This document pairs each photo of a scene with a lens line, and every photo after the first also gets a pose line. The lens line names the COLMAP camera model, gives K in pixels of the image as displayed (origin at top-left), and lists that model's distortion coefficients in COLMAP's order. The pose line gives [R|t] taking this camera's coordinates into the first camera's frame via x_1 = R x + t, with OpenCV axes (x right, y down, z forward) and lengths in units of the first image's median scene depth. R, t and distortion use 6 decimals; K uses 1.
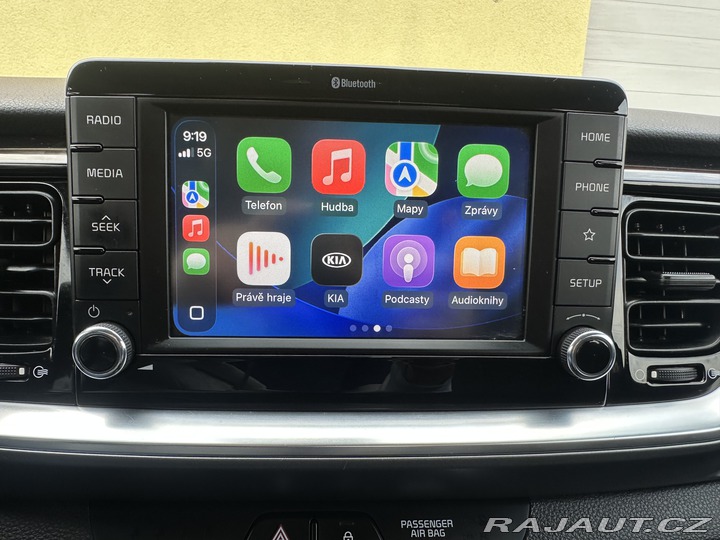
lens RADIAL K [[504.1, 0, 329.4], [0, 504.1, 287.5], [0, 0, 1]] dist [0.018812, -0.003296]
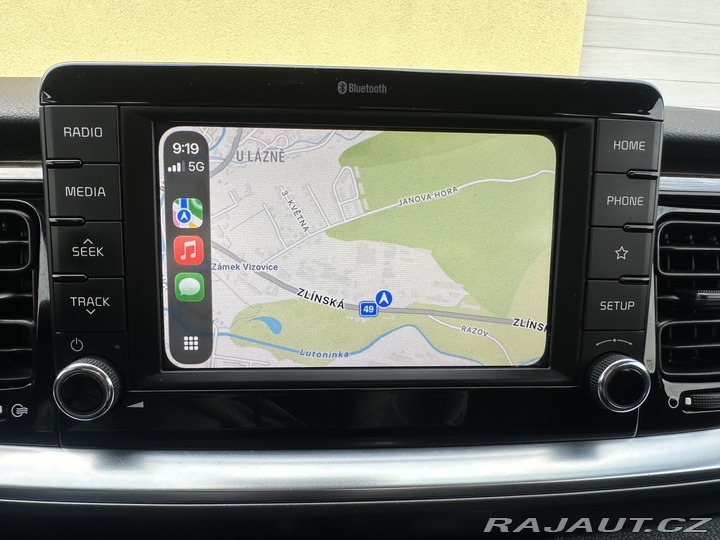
lens RADIAL K [[504.1, 0, 329.0], [0, 504.1, 288.8], [0, 0, 1]] dist [0.018812, -0.003296]
pose [[0.999919, -0.010194, 0.007661, -0.020623], [0.010022, 0.999705, 0.022114, -0.065607], [-0.007885, -0.022035, 0.999726, 0.092226]]
